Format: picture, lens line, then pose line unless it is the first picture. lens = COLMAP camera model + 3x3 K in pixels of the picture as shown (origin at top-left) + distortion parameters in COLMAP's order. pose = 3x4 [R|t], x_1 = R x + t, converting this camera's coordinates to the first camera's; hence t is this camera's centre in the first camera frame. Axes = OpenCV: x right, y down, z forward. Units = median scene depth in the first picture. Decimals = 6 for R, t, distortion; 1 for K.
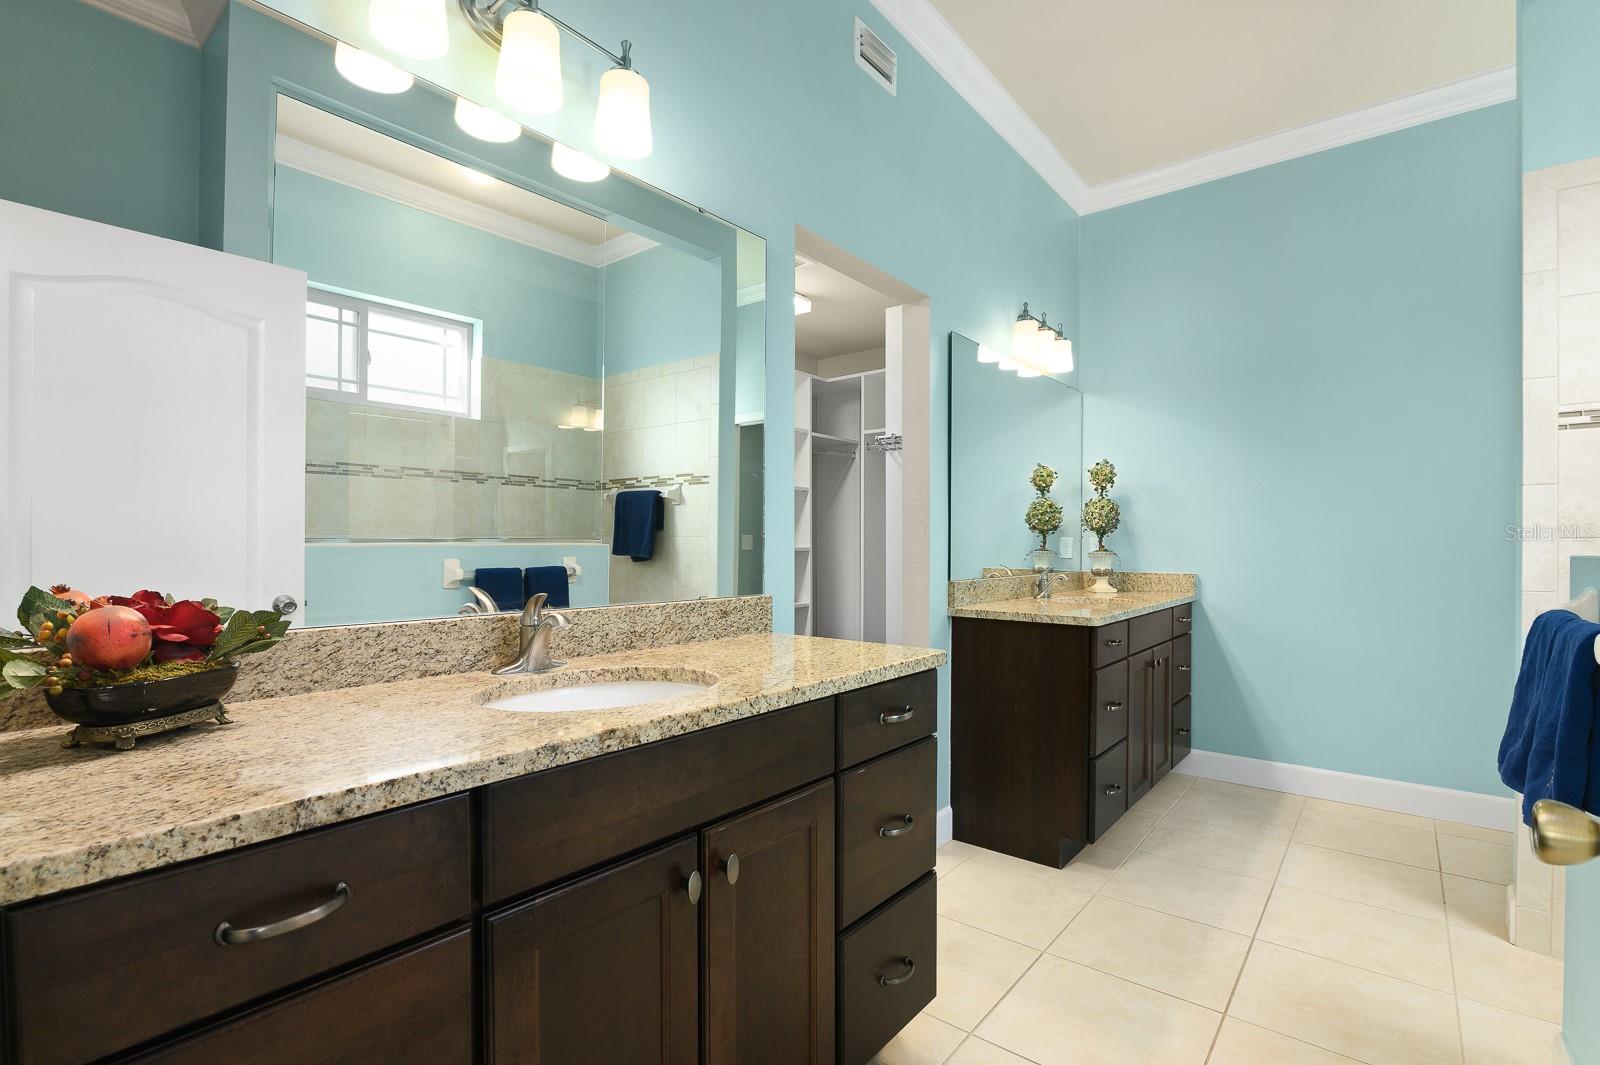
lens RADIAL K [[750.7, 0, 811.4], [0, 750.7, 540.6], [0, 0, 1]] dist [-0.020330, 0.001329]
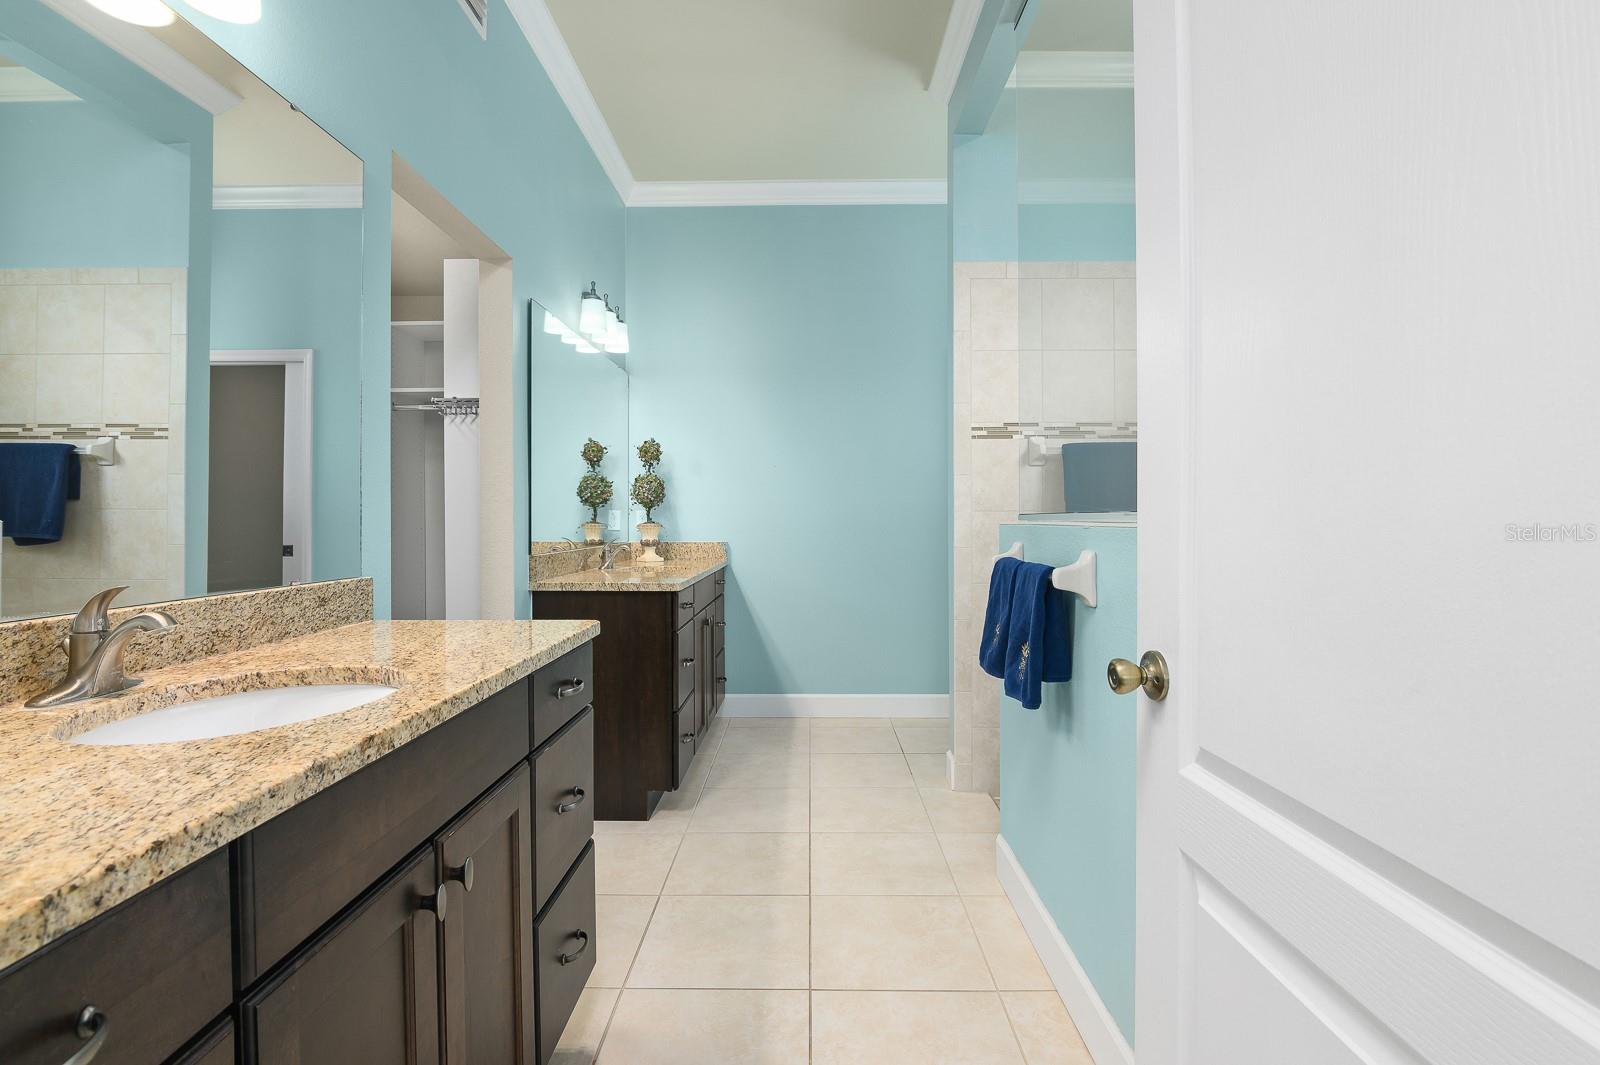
lens RADIAL K [[750.7, 0, 818.2], [0, 750.7, 509.6], [0, 0, 1]] dist [-0.020330, 0.001329]
pose [[0.775995, 0.002330, 0.630735, -0.147278], [0.001654, 0.999982, -0.005729, 0.001357], [-0.630737, 0.005488, 0.775977, 0.012529]]
